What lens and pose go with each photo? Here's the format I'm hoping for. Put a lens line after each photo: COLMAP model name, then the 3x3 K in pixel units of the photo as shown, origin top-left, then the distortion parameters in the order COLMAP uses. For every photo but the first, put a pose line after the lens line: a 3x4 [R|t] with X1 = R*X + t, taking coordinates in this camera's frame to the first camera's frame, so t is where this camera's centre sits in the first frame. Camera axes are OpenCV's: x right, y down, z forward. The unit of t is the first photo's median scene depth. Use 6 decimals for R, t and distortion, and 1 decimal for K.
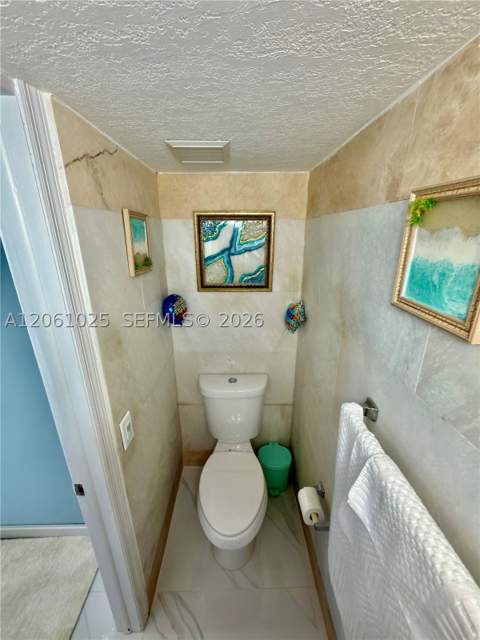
lens RADIAL K [[256.2, 0, 241.3], [0, 256.2, 318.2], [0, 0, 1]] dist [0.001918, -0.000031]
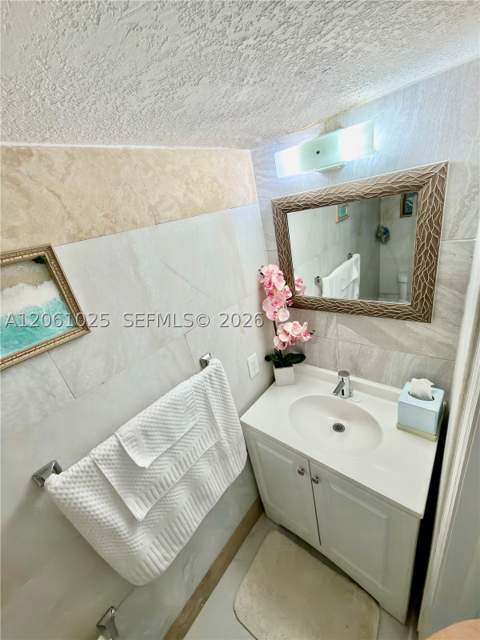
lens RADIAL K [[256.2, 0, 240.5], [0, 256.2, 319.4], [0, 0, 1]] dist [0.001918, -0.000031]
pose [[-0.737116, -0.135897, 0.661961, -0.886596], [0.387833, 0.717110, 0.579084, -0.508170], [-0.553395, 0.683582, -0.475888, 1.042456]]
